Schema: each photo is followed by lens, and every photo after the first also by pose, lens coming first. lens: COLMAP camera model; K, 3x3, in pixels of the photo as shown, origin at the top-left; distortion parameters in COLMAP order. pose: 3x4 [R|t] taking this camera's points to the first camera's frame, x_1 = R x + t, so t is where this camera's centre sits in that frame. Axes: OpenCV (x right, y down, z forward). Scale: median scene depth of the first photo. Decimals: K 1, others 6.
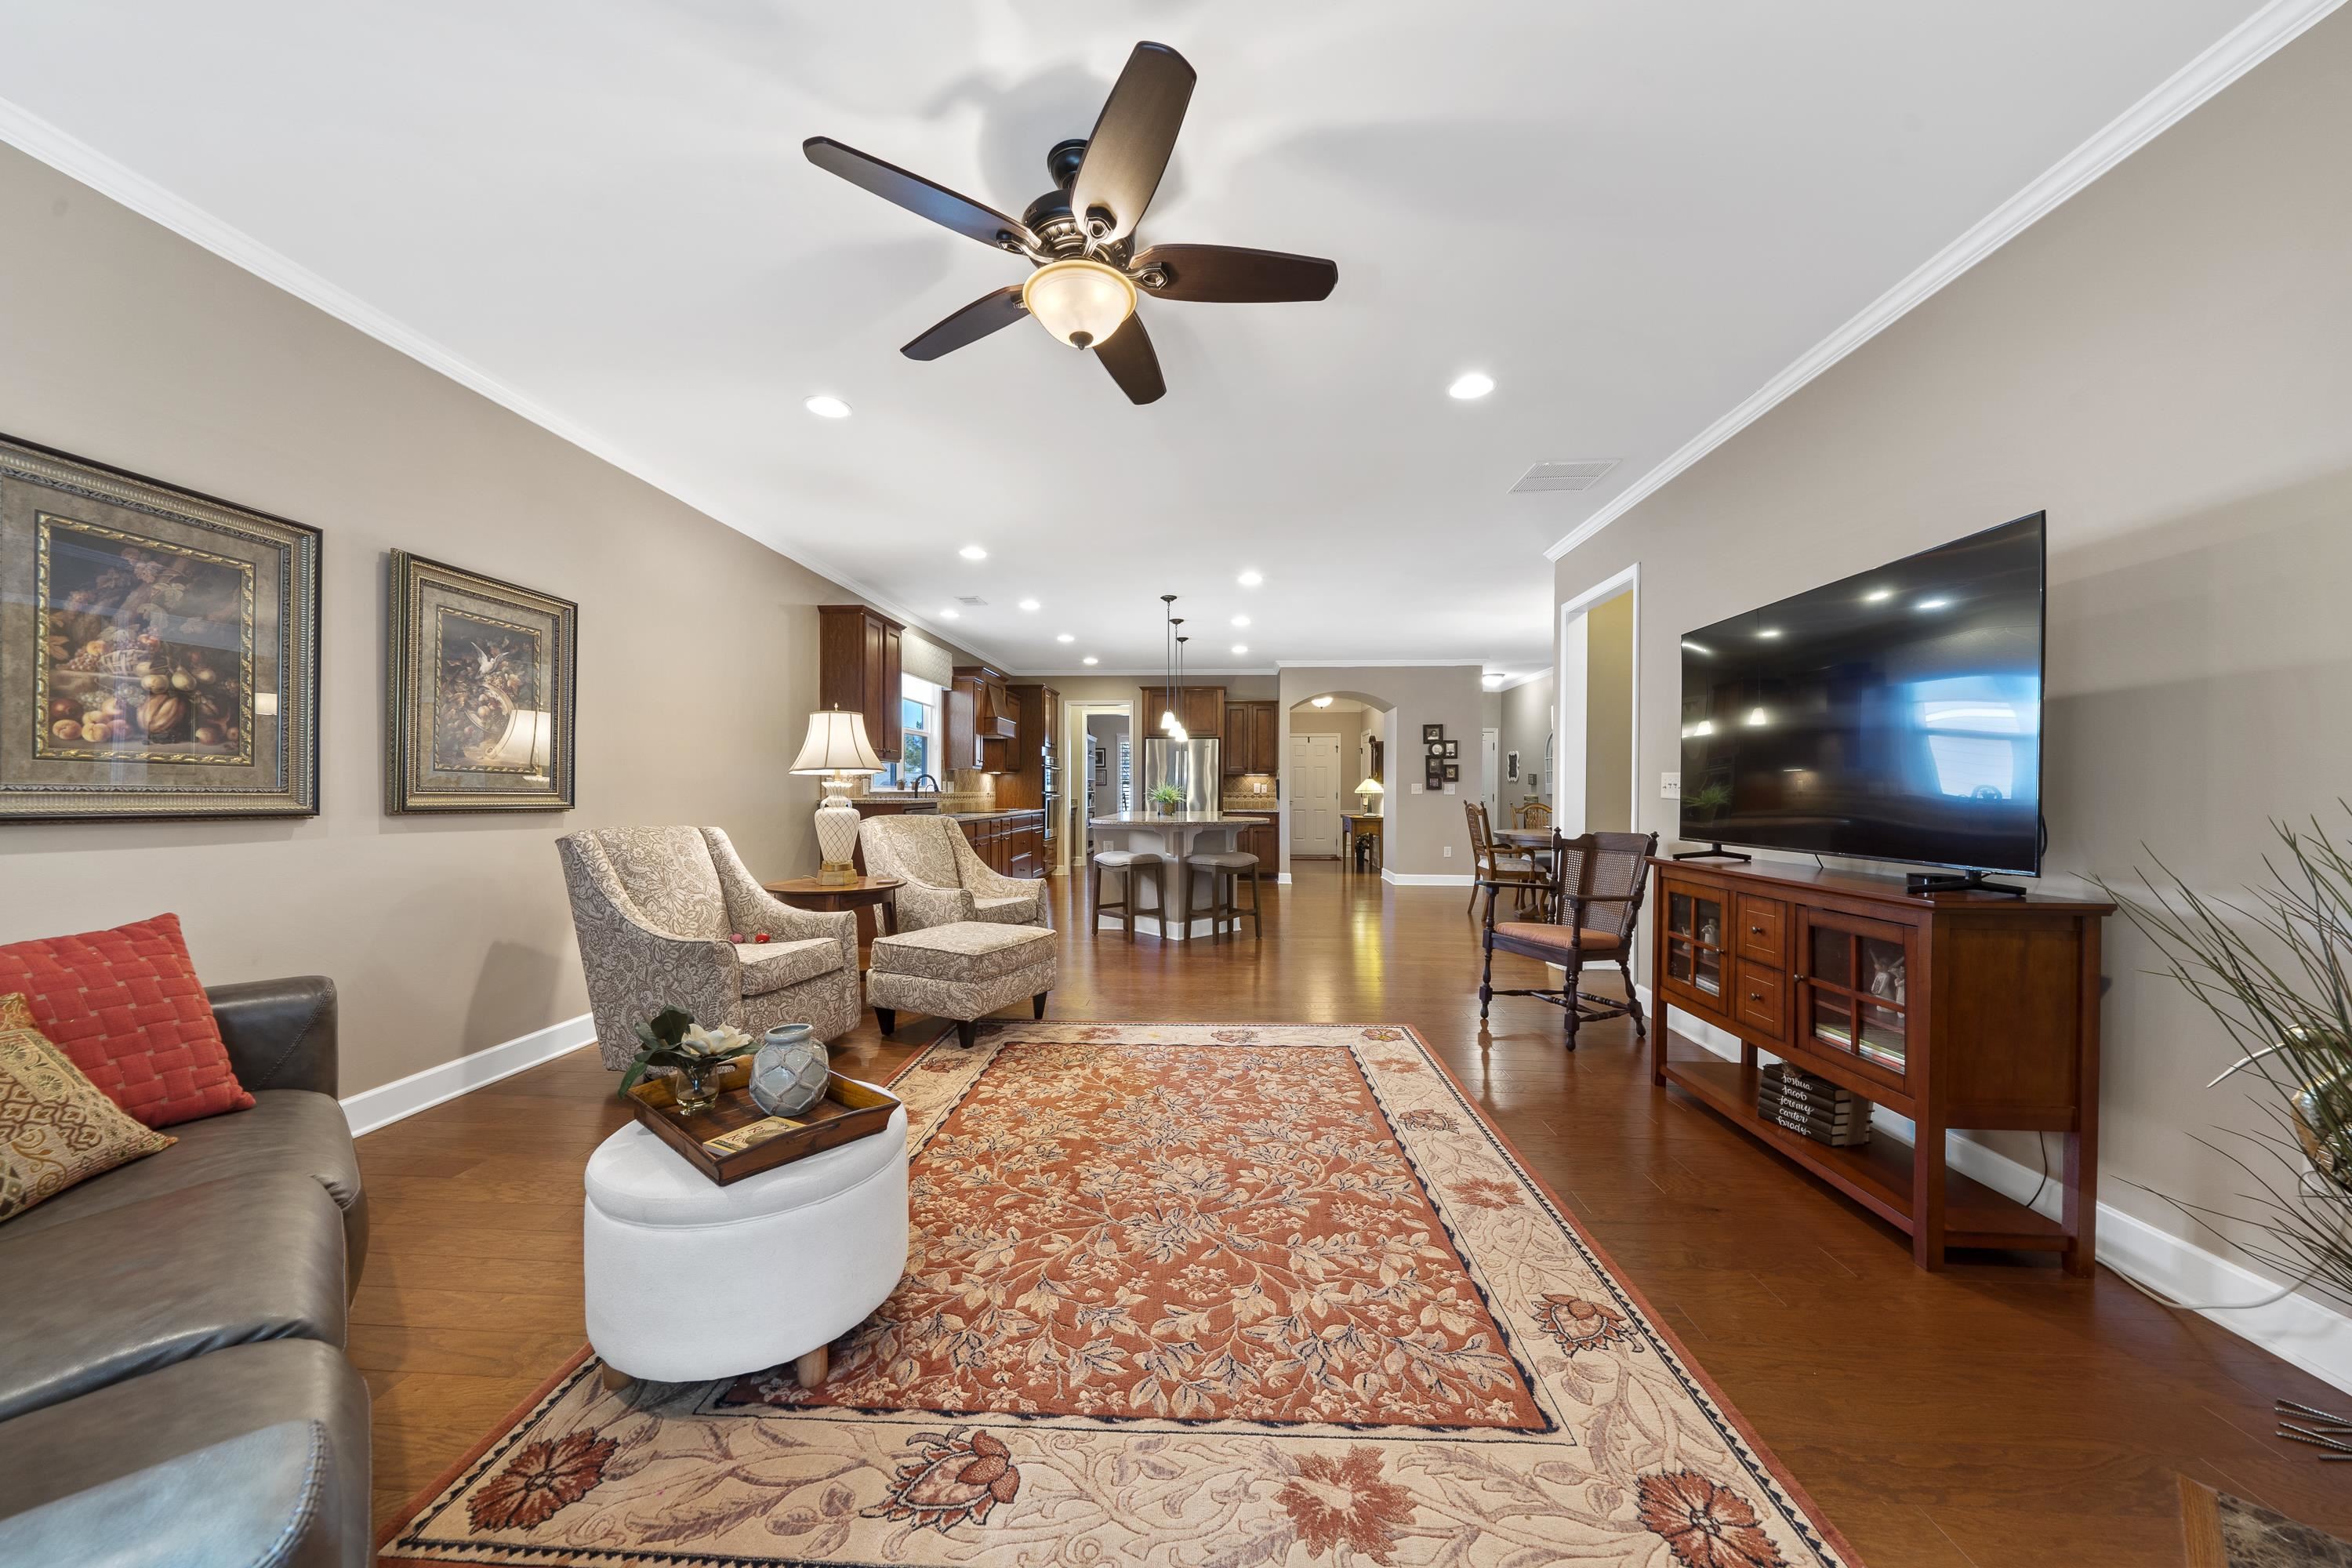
lens RADIAL K [[803.3, 0, 1177.6], [0, 803.3, 787.9], [0, 0, 1]] dist [-0.001354, -0.000044]
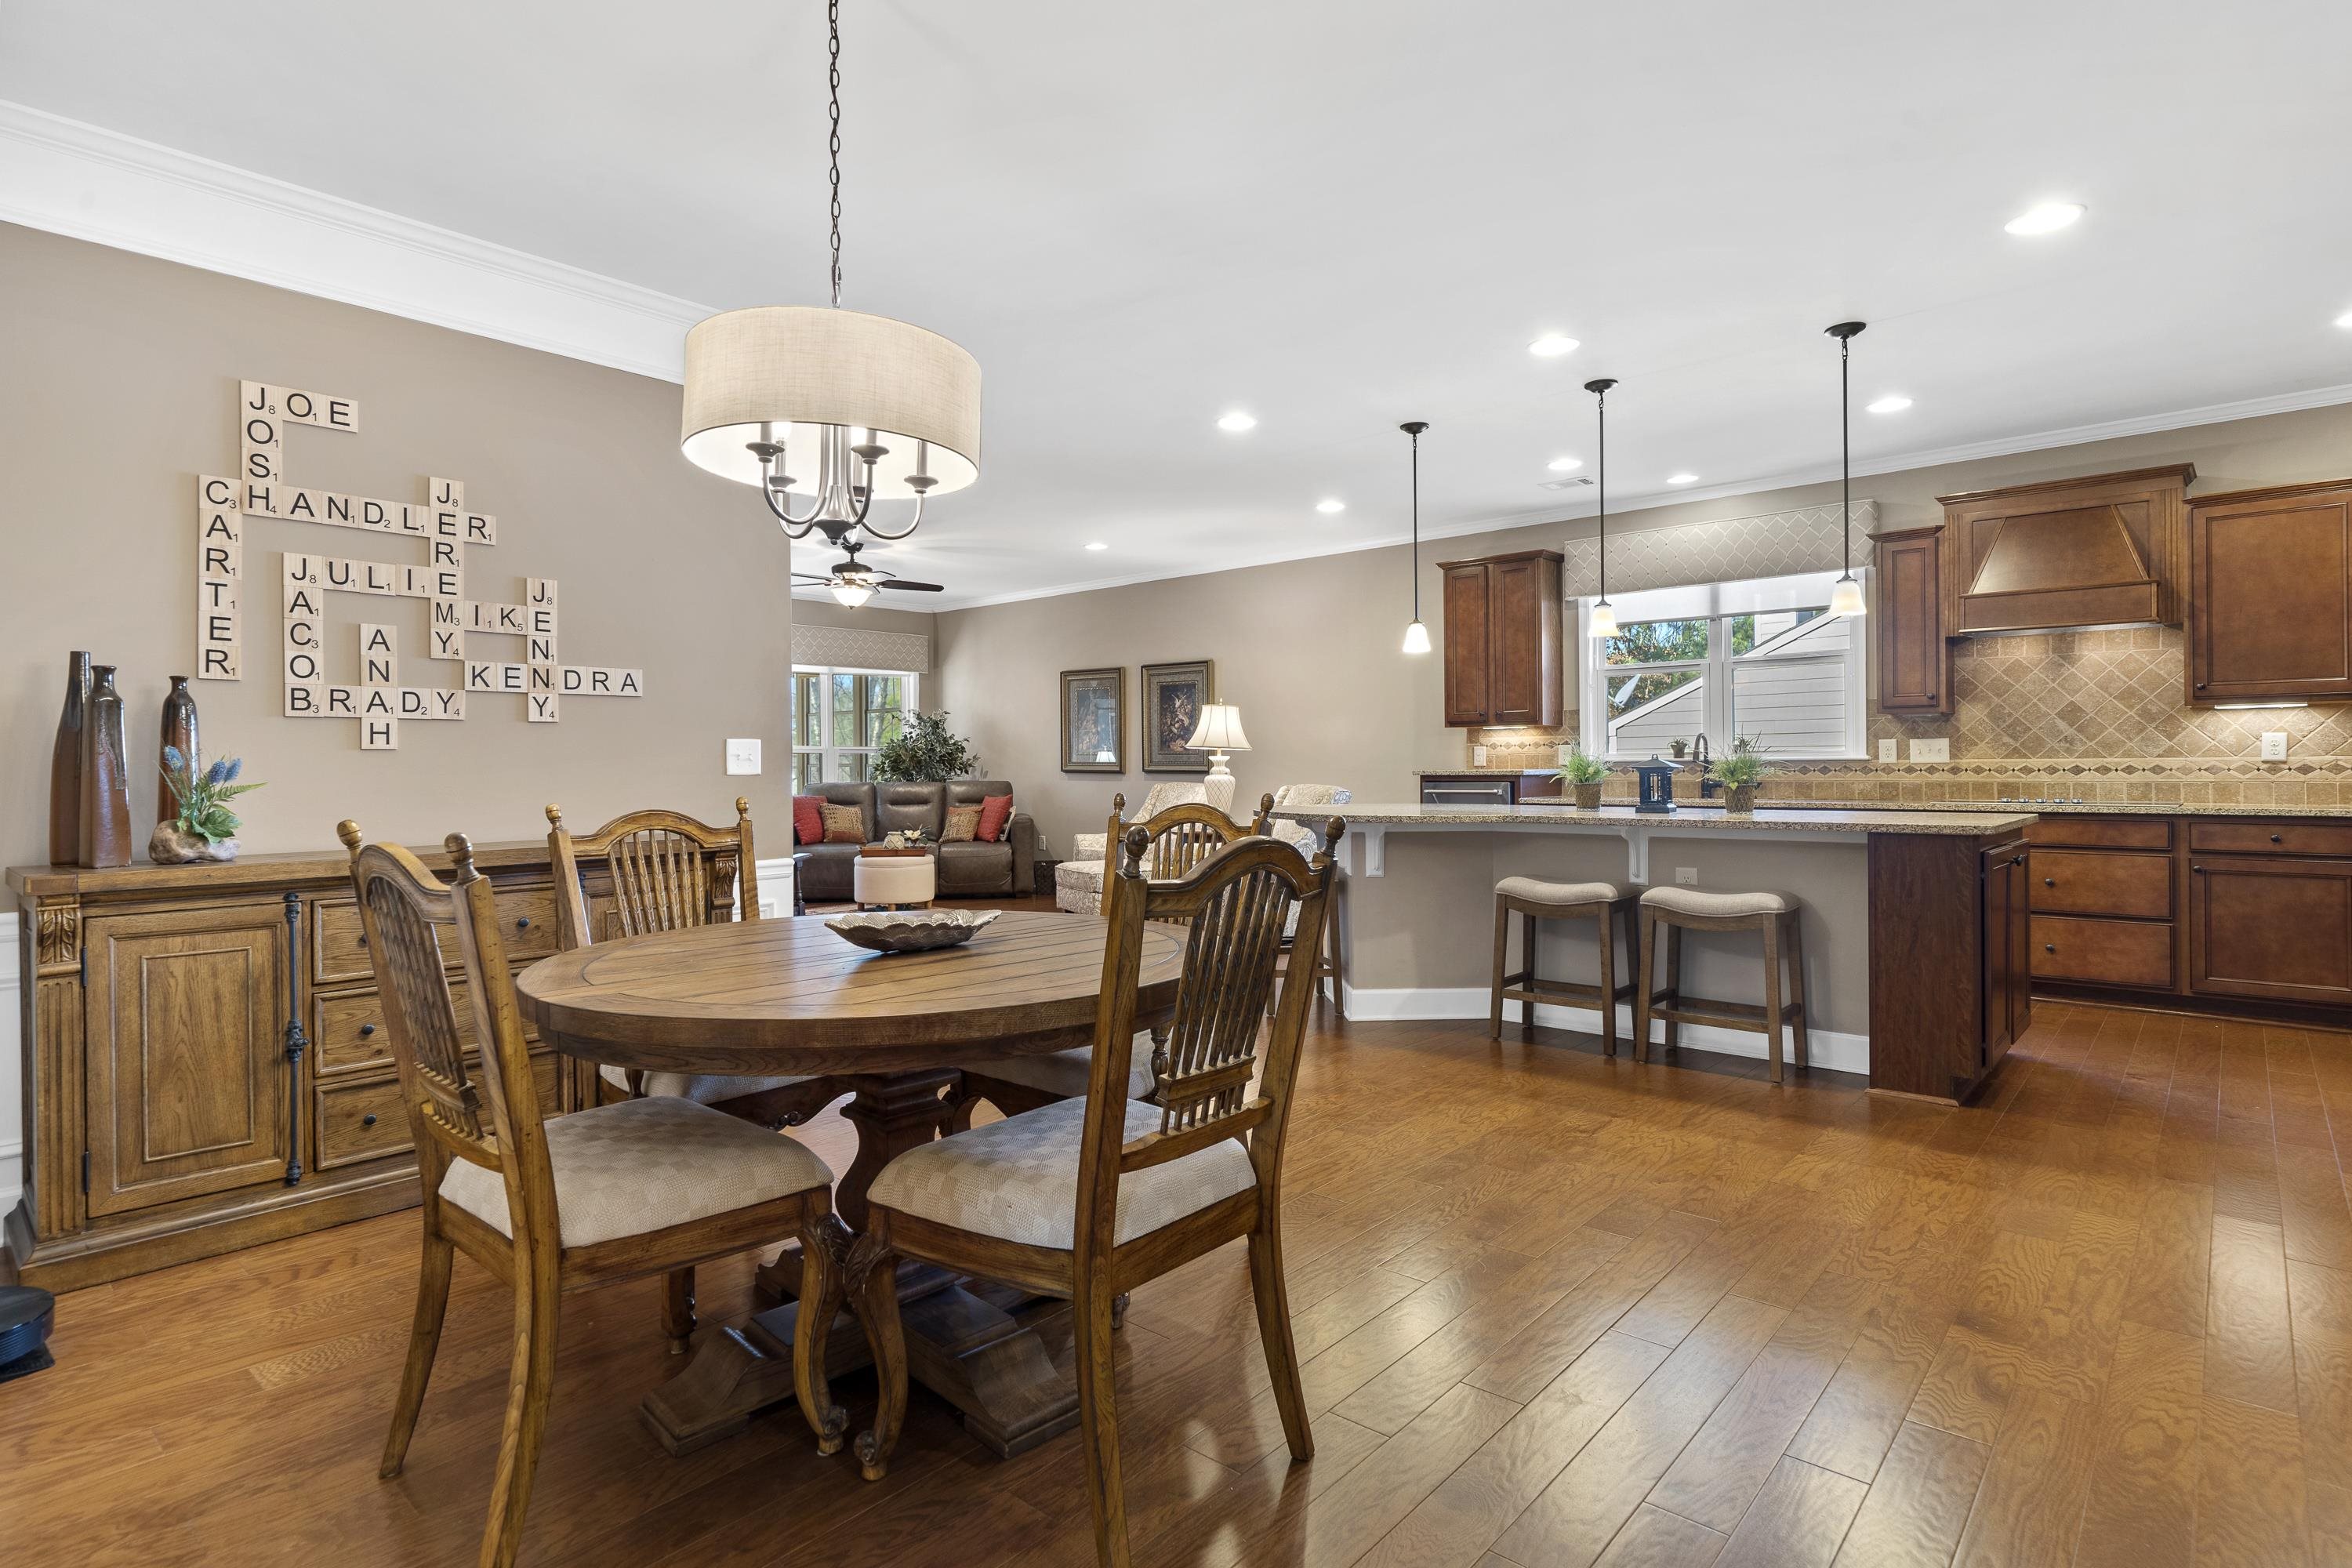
lens RADIAL K [[1215.7, 0, 1171.1], [0, 1215.7, 764.3], [0, 0, 1]] dist [0.004608, -0.000592]
pose [[-0.623382, 0.003217, -0.781911, 1.689761], [0.009222, 0.999952, -0.003238, 0.017607], [0.781863, -0.009229, -0.623382, 3.038646]]
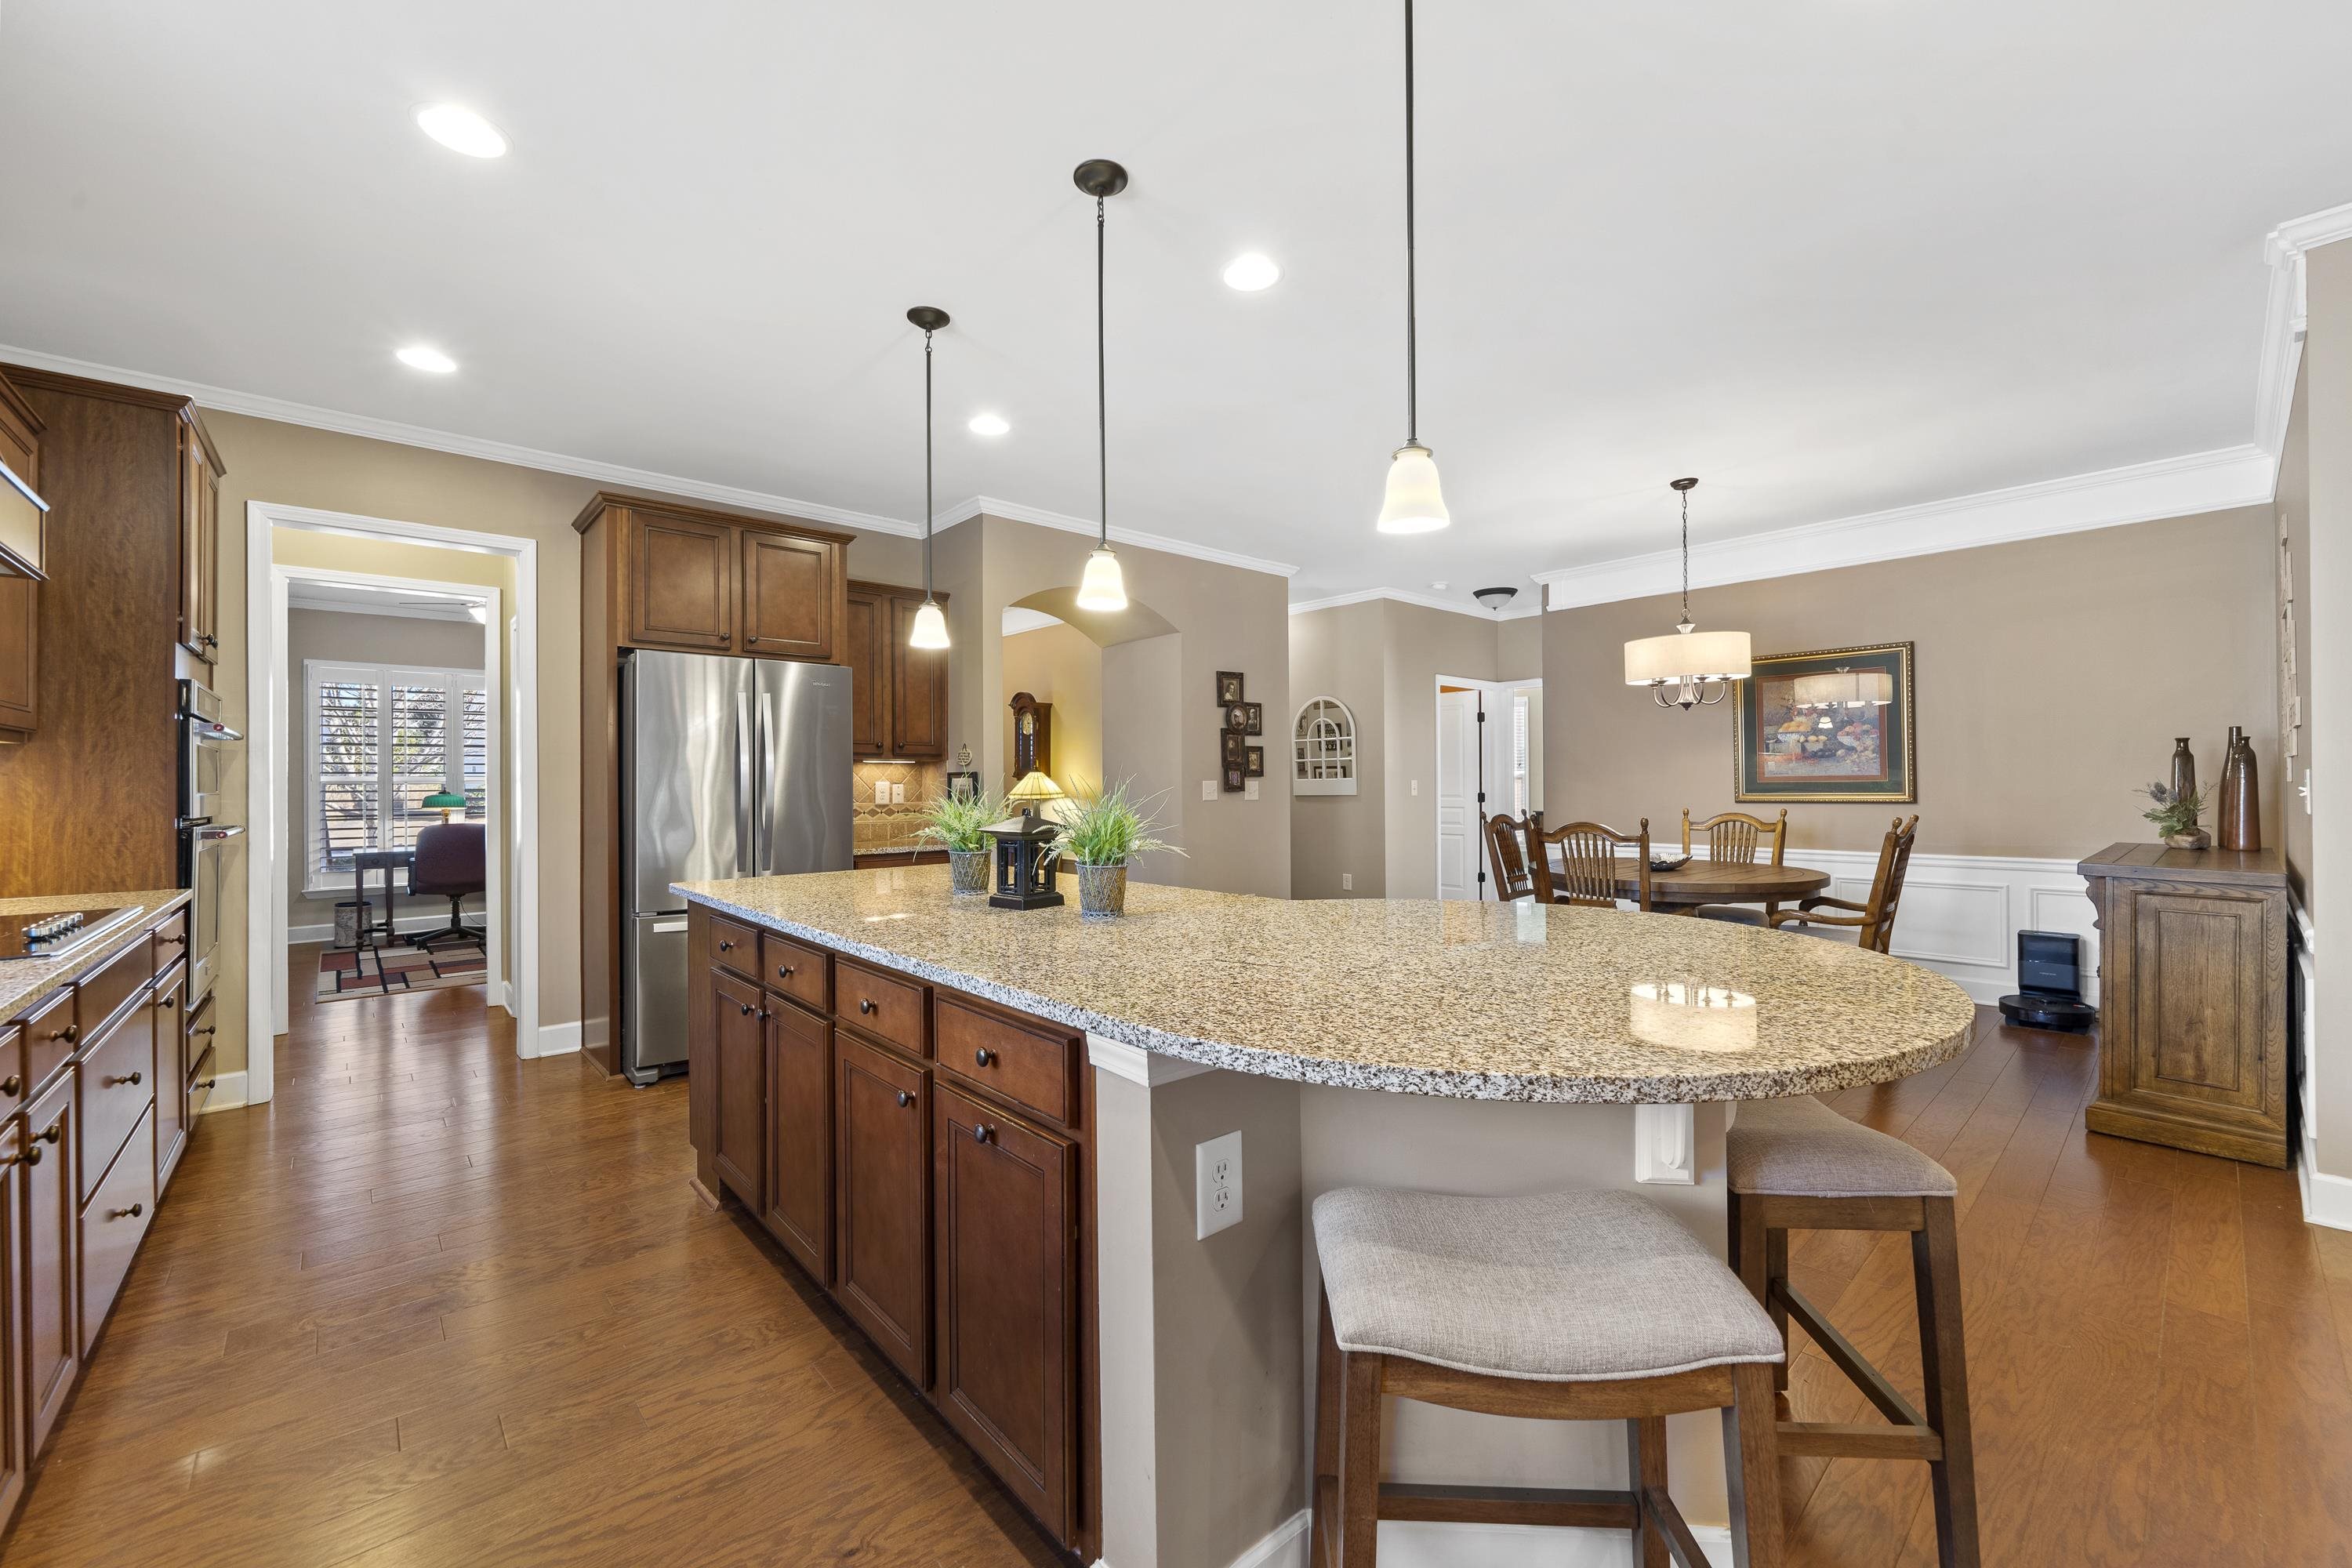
lens RADIAL K [[911.7, 0, 1190.9], [0, 911.7, 780.4], [0, 0, 1]] dist [-0.003380, 0.000047]
pose [[0.707000, -0.005580, 0.707192, -0.476648], [0.005514, 0.999982, 0.002379, -0.021404], [-0.707192, 0.002218, 0.707018, 1.880120]]
